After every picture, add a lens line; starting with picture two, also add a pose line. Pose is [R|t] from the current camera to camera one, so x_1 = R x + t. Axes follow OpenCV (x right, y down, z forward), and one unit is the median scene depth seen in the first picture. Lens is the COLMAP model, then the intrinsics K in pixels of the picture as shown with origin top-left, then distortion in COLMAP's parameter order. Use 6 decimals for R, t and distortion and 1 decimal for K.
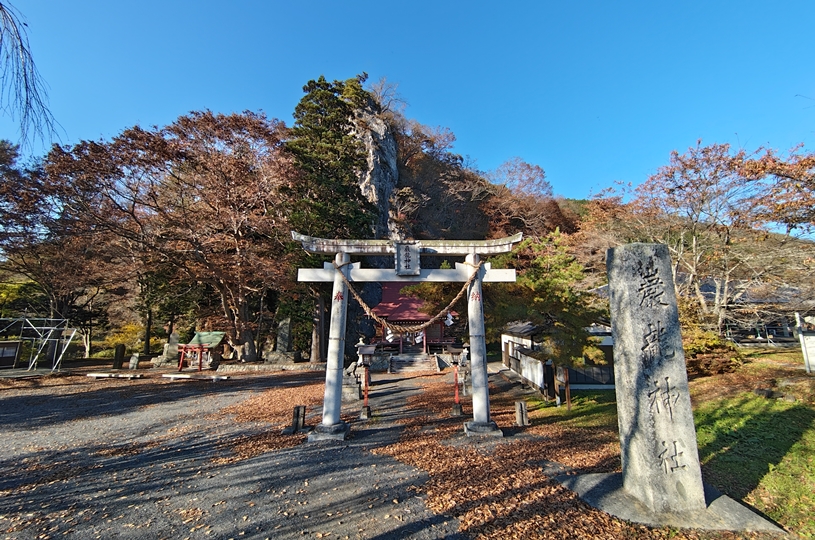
lens RADIAL K [[326.6, 0, 425.5], [0, 326.6, 258.7], [0, 0, 1]] dist [0.000056, 0.000089]
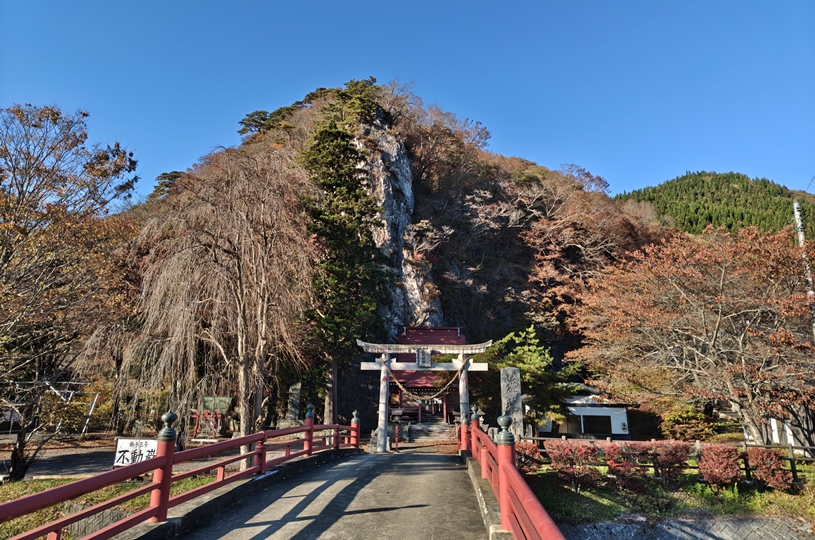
lens RADIAL K [[553.9, 0, 408.0], [0, 553.9, 239.4], [0, 0, 1]] dist [0.063326, -0.087603]
pose [[0.995819, -0.011531, -0.090623, 0.048470], [0.006226, 0.998262, -0.058603, -0.158553], [0.091141, 0.057793, 0.994160, -0.693716]]
